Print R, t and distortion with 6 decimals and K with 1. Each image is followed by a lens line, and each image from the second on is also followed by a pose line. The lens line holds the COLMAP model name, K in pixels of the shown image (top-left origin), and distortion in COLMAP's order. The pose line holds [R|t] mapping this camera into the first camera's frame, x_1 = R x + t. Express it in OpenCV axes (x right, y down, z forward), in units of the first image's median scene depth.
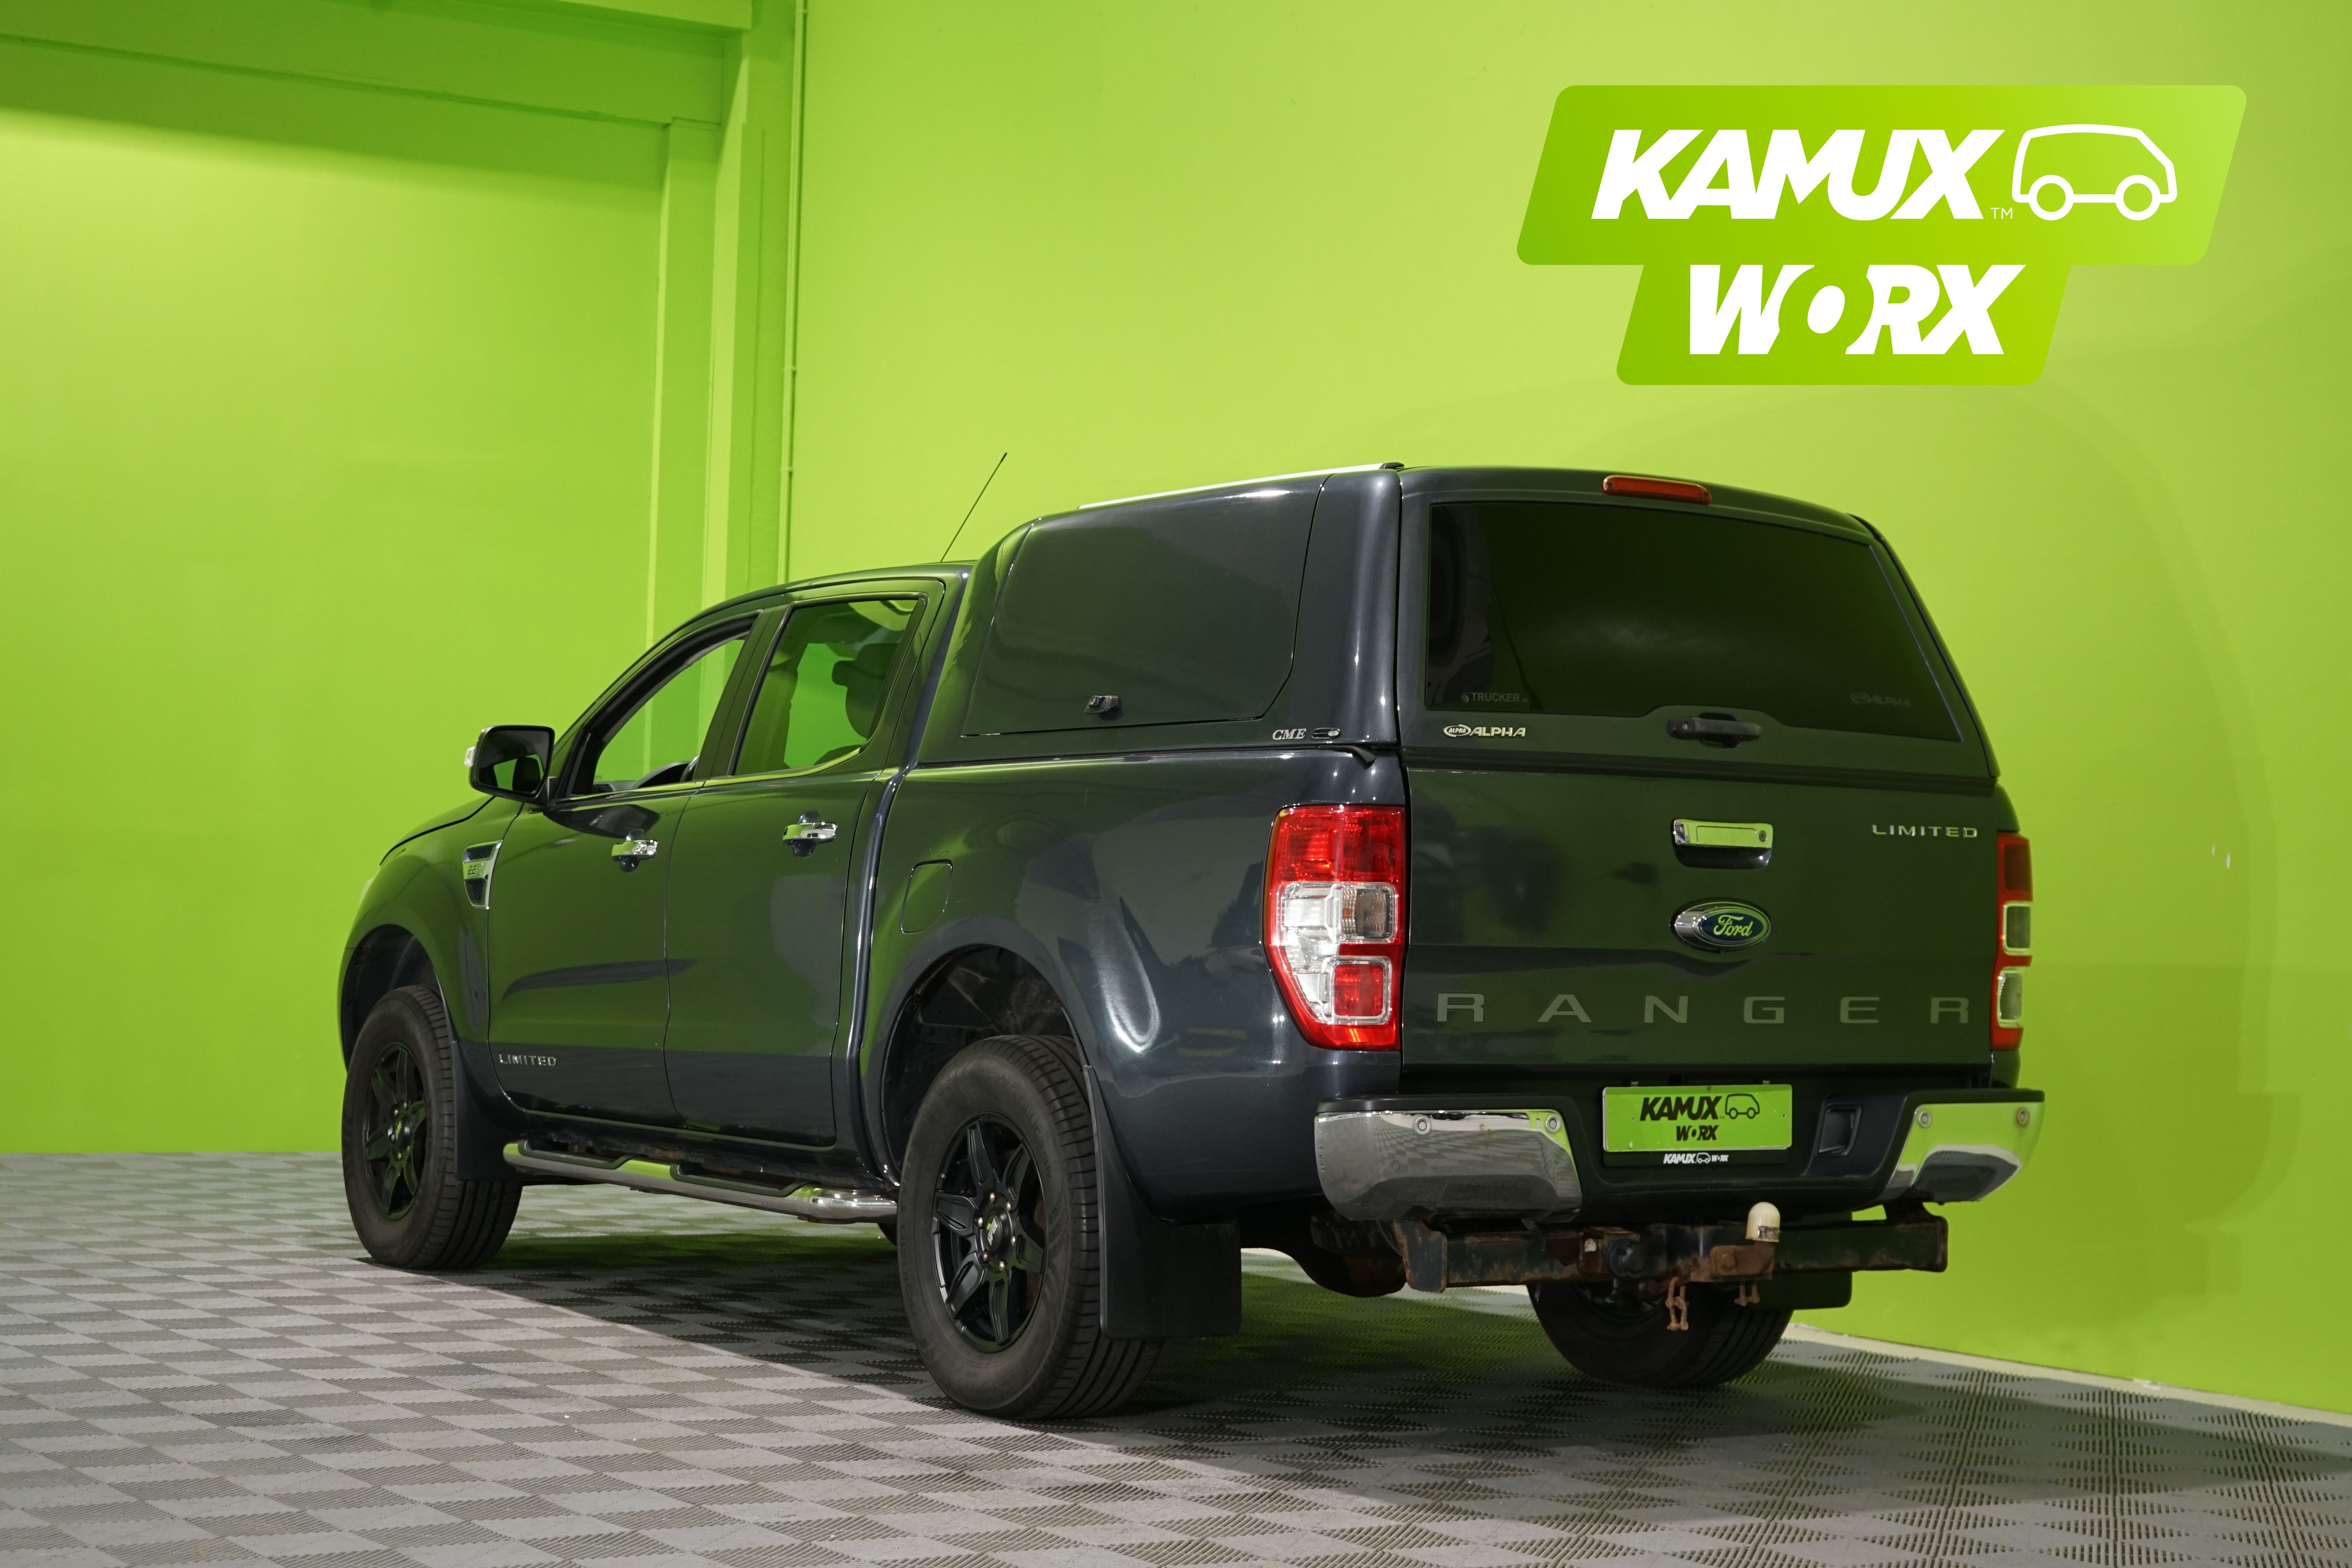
lens RADIAL K [[3923.5, 0, 1176.0], [0, 3923.5, 784.0], [0, 0, 1]] dist [-0.020331, -0.057023]
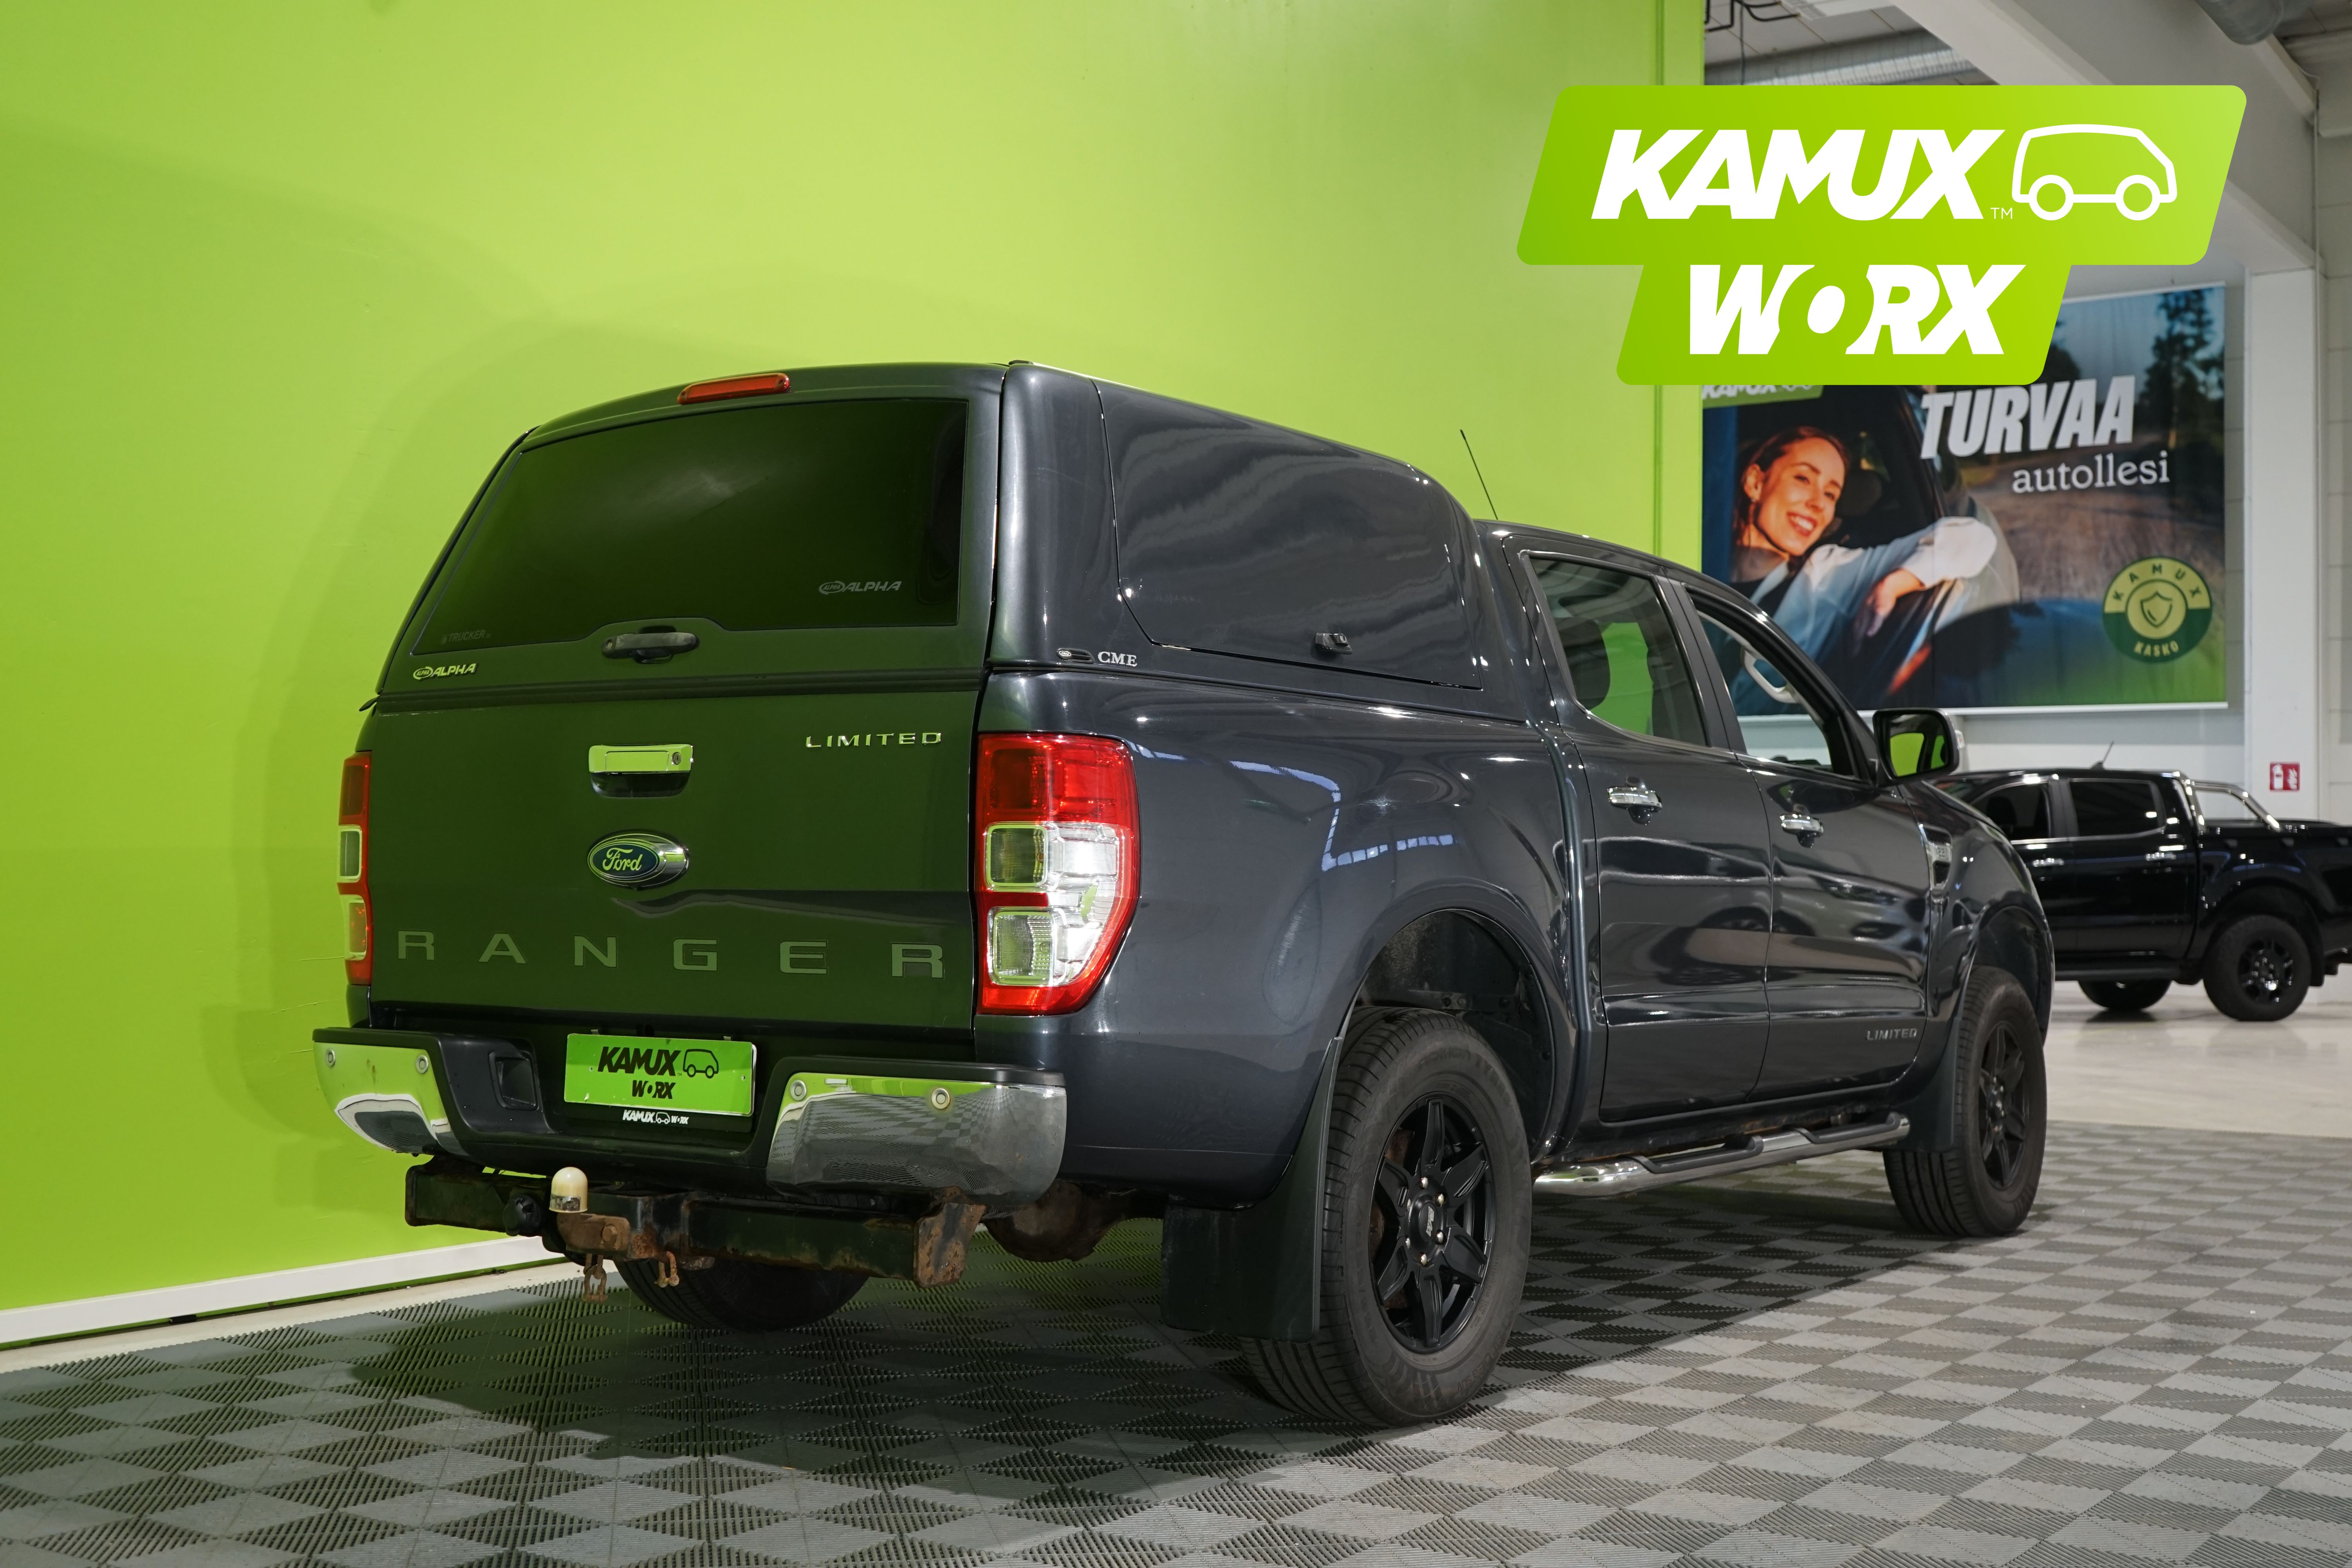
lens RADIAL K [[2770.0, 0, 1176.0], [0, 2770.0, 784.0], [0, 0, 1]] dist [0.006009, 0.011318]
pose [[0.381782, -0.053507, -0.922702, 0.773214], [0.026485, 0.998546, -0.046947, 0.051722], [0.923873, -0.006514, 0.382644, 0.866545]]
